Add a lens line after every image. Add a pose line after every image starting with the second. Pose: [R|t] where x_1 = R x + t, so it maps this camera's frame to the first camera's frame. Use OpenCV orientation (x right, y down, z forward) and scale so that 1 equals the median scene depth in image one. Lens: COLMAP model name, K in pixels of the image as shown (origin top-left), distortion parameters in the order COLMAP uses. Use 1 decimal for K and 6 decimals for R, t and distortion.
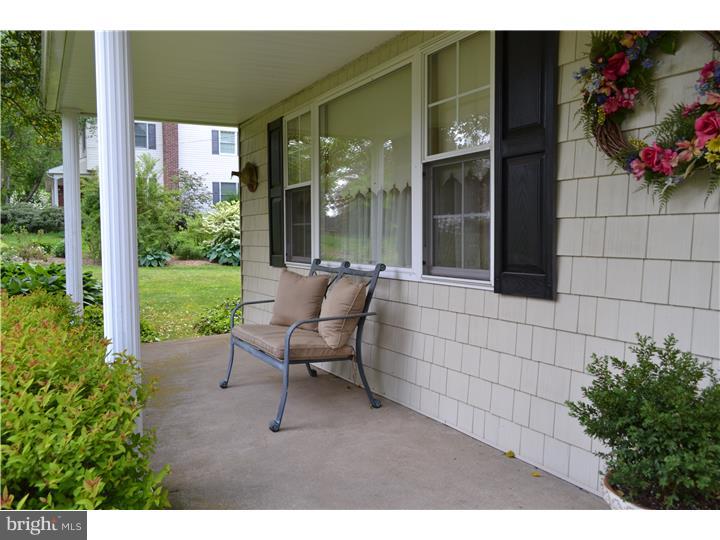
lens RADIAL K [[585.7, 0, 359.3], [0, 585.7, 268.4], [0, 0, 1]] dist [-0.006083, 0.006329]
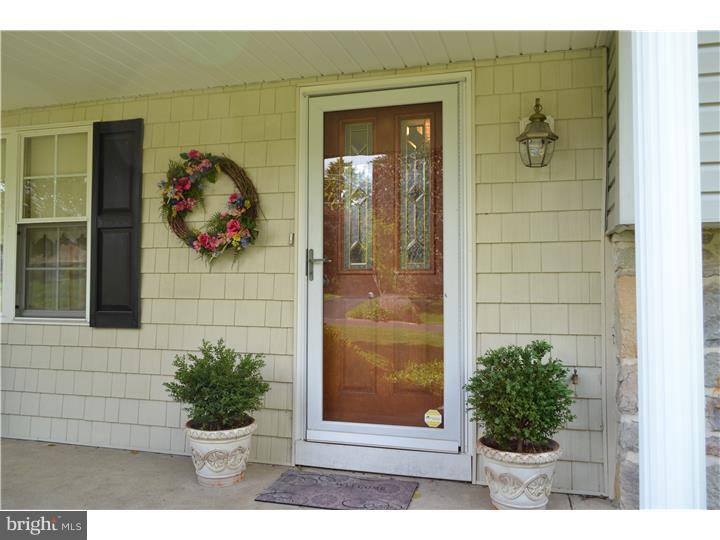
lens RADIAL K [[585.7, 0, 359.3], [0, 585.7, 268.4], [0, 0, 1]] dist [-0.006083, 0.006329]
pose [[0.692188, 0.032975, 0.720963, -0.407256], [0.032923, 0.996473, -0.077185, 0.041296], [-0.720966, 0.077163, 0.688661, -0.494761]]
